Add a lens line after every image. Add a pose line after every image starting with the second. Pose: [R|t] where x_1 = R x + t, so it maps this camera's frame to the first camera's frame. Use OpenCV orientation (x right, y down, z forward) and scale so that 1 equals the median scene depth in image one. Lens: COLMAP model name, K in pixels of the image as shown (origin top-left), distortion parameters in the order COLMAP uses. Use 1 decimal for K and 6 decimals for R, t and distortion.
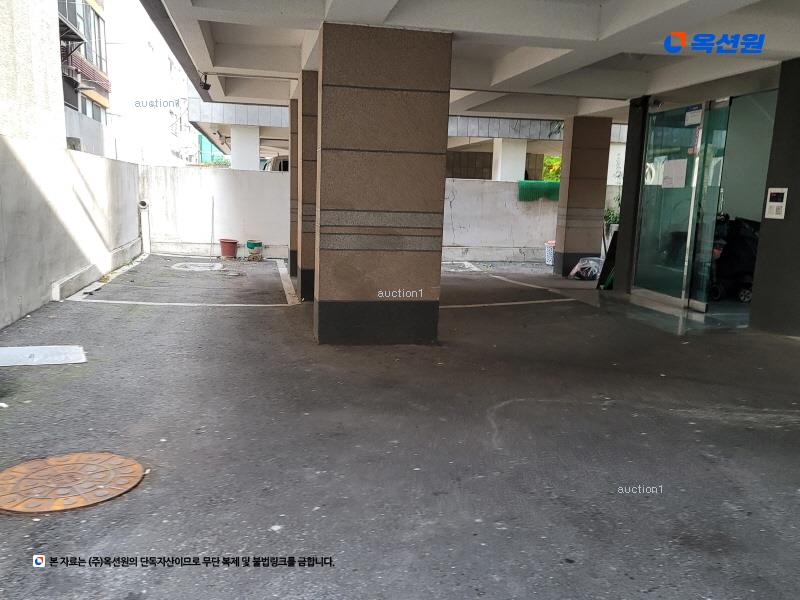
lens RADIAL K [[706.2, 0, 399.8], [0, 706.2, 303.5], [0, 0, 1]] dist [0.062716, -0.016125]
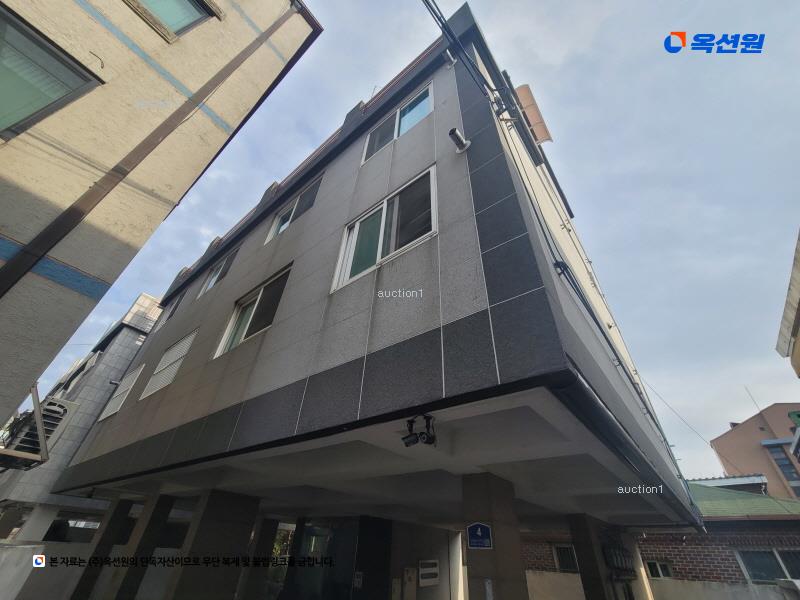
lens RADIAL K [[326.4, 0, 401.0], [0, 326.4, 300.1], [0, 0, 1]] dist [-0.006662, 0.000534]
pose [[0.761170, 0.407602, 0.504461, -0.299280], [0.075618, 0.716744, -0.693225, -0.032946], [-0.644129, 0.565809, 0.514742, -0.217973]]
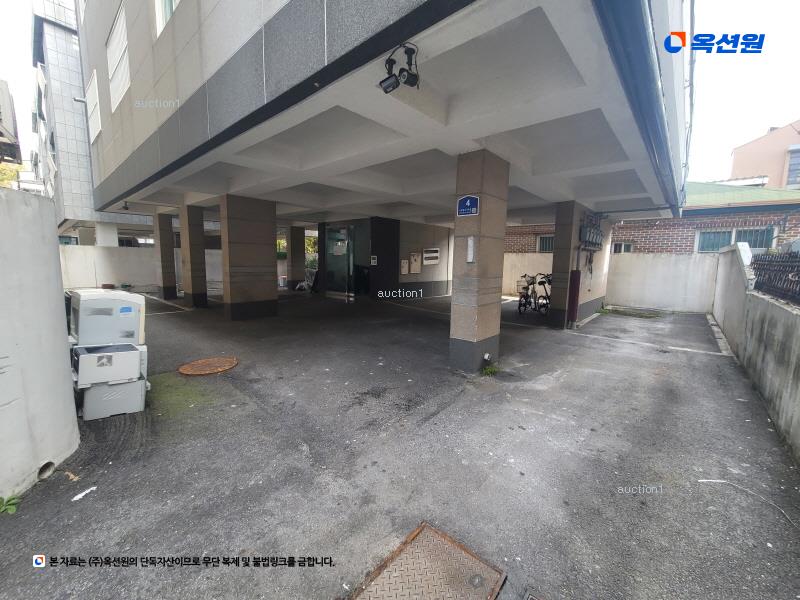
lens RADIAL K [[326.4, 0, 399.9], [0, 326.4, 299.9], [0, 0, 1]] dist [-0.006662, 0.000534]
pose [[0.788619, -0.094550, 0.607569, -0.250760], [0.102915, 0.994465, 0.021175, 0.015684], [-0.606209, 0.045829, 0.793984, -0.193501]]
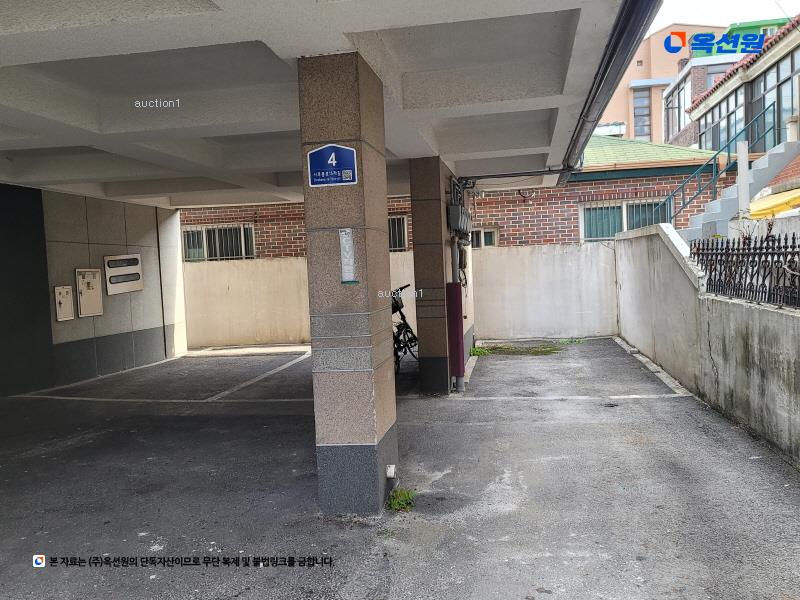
lens RADIAL K [[706.2, 0, 400.7], [0, 706.2, 304.7], [0, 0, 1]] dist [0.062716, -0.016125]
pose [[0.343021, -0.099749, 0.934016, -0.329326], [0.201150, 0.979080, 0.030689, -0.010541], [-0.917538, 0.177350, 0.355910, -0.085415]]
